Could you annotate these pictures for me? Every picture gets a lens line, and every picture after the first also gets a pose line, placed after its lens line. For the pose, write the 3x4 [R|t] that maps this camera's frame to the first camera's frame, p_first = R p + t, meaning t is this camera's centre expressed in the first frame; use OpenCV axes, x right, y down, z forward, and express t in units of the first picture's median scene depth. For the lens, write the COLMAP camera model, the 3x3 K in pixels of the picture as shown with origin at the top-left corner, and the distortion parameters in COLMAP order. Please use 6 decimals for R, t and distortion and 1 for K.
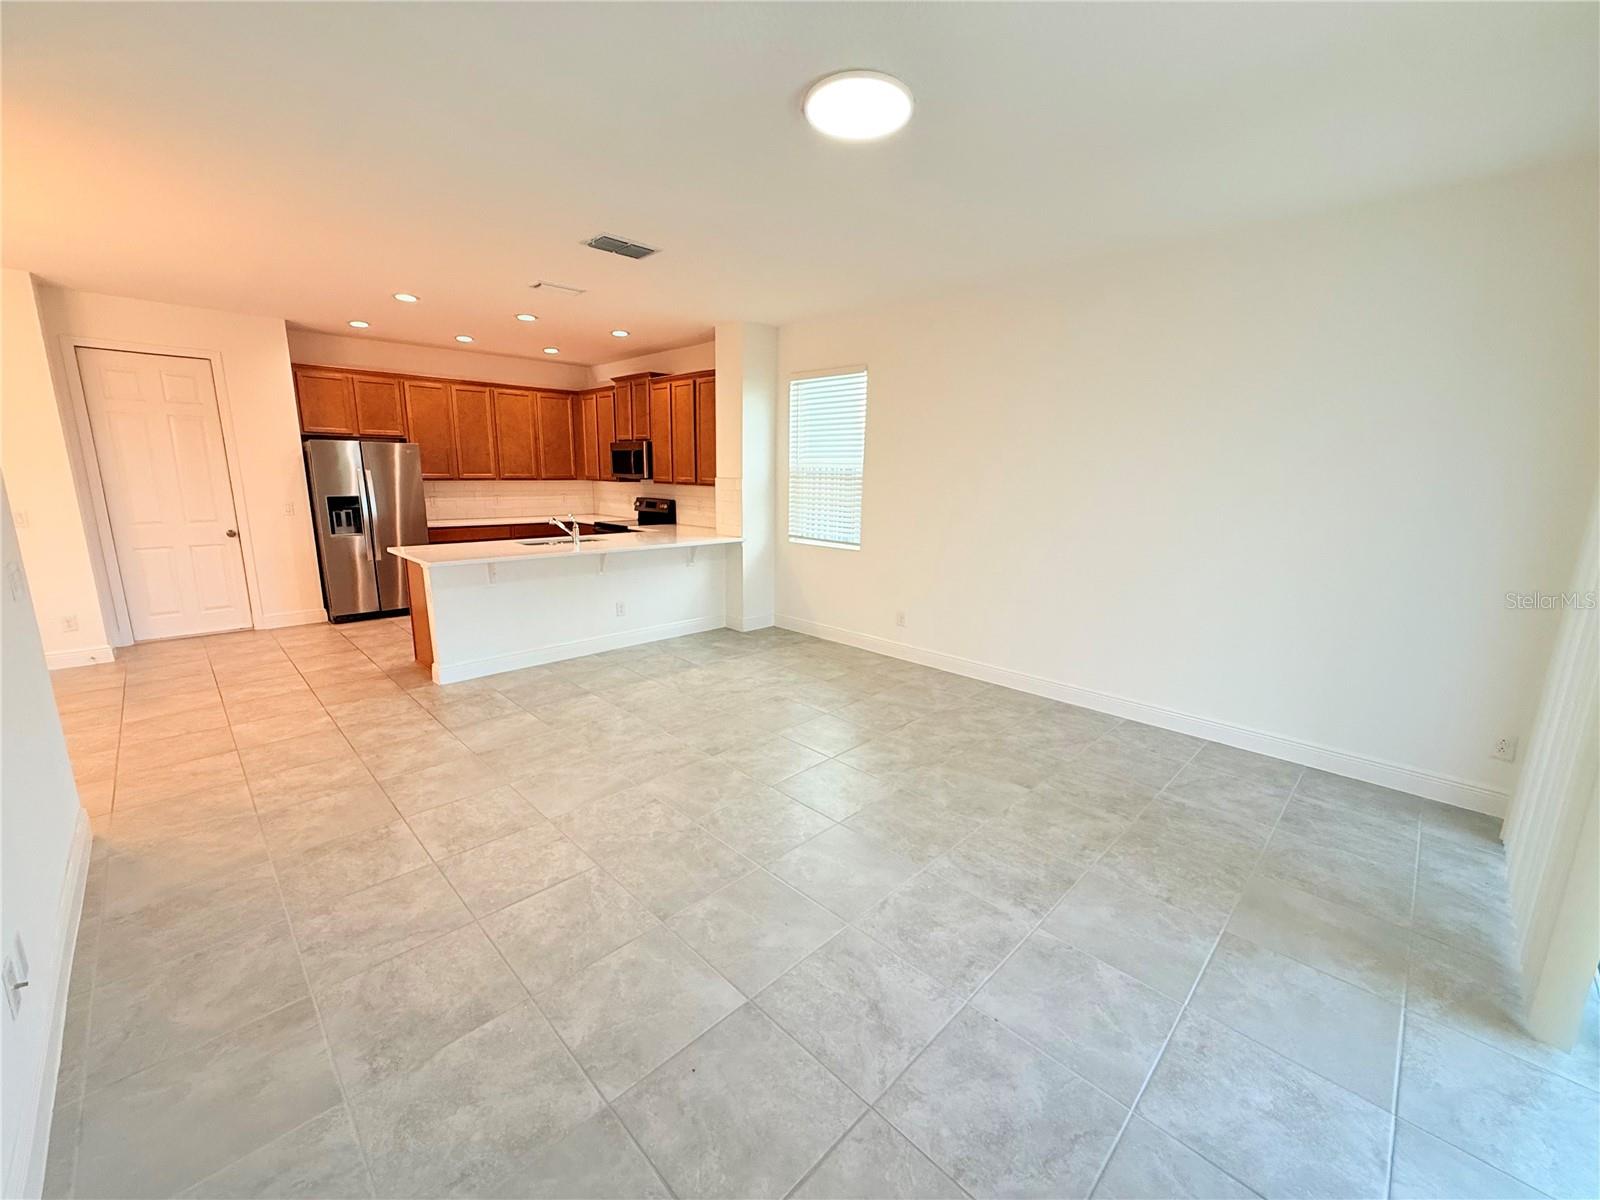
lens RADIAL K [[638.8, 0, 793.0], [0, 638.8, 598.9], [0, 0, 1]] dist [0.001494, -0.000086]
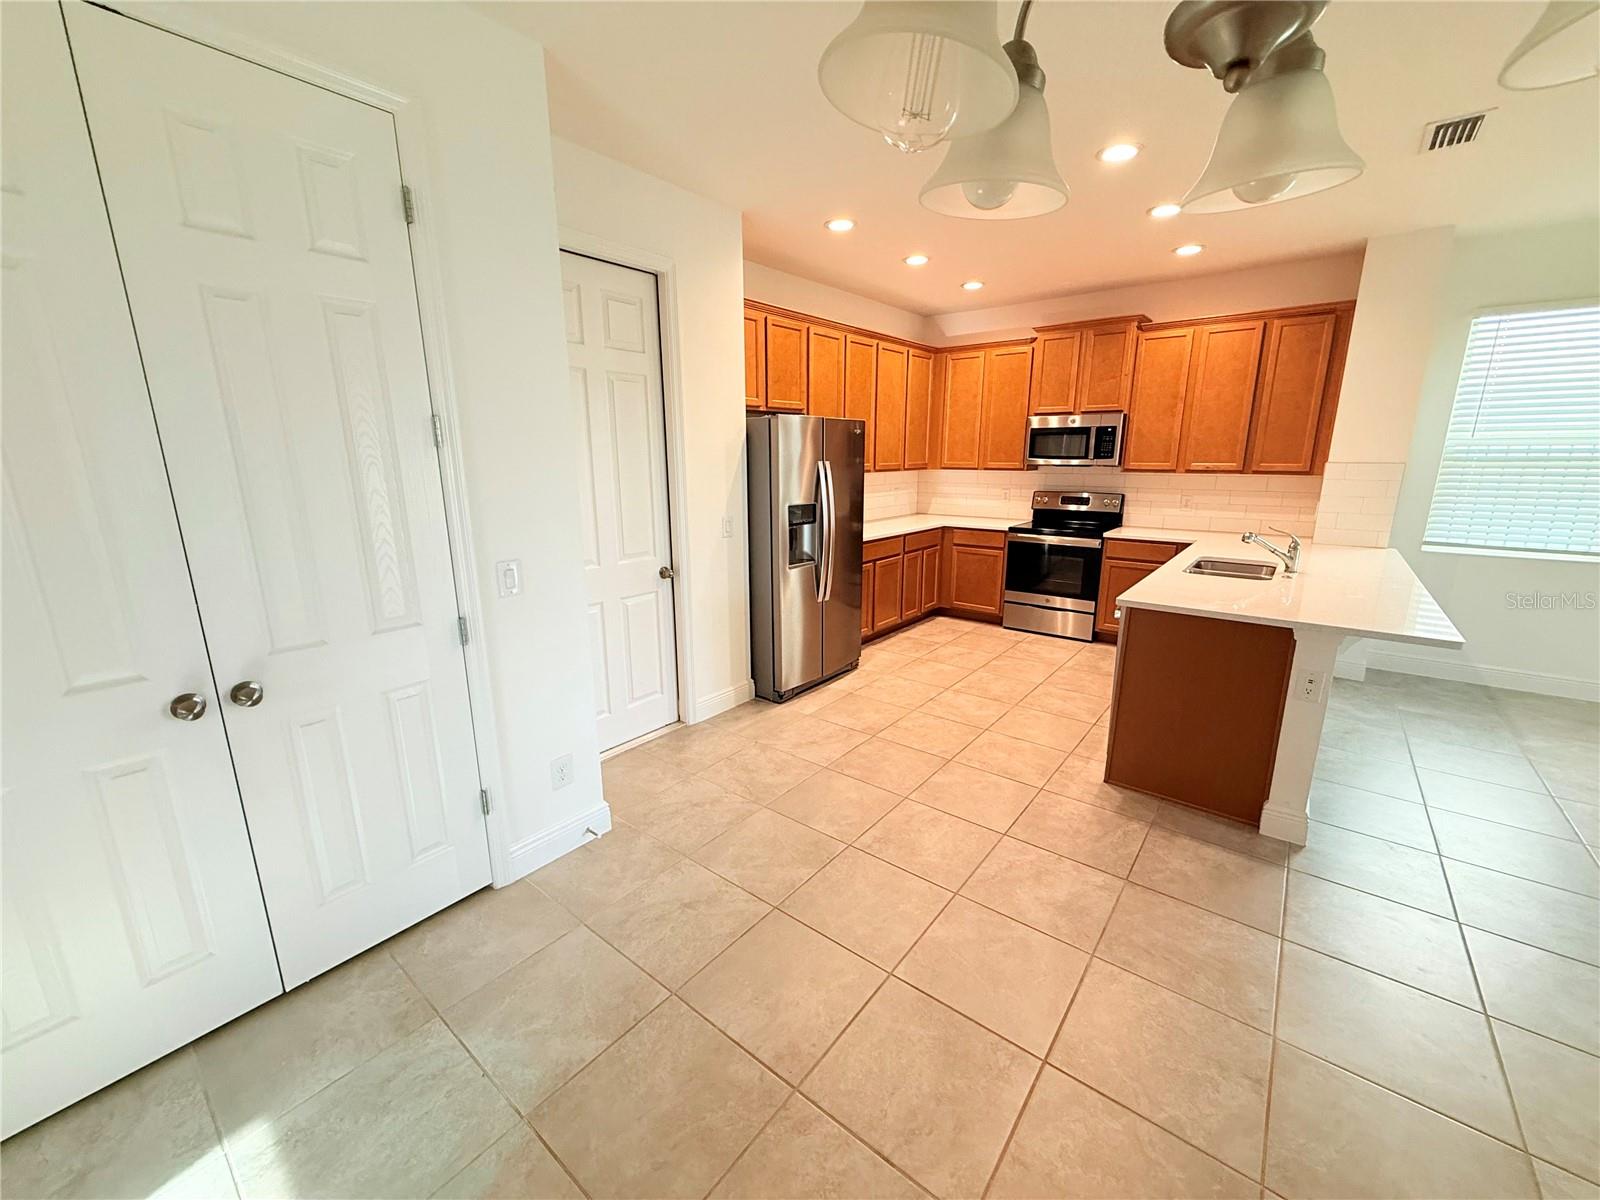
lens RADIAL K [[635.3, 0, 797.5], [0, 635.3, 597.7], [0, 0, 1]] dist [0.000516, -0.000014]
pose [[0.993310, -0.042097, 0.107535, -0.911810], [0.039348, 0.998845, 0.027567, -0.099311], [-0.108571, -0.023151, 0.993819, 0.438254]]
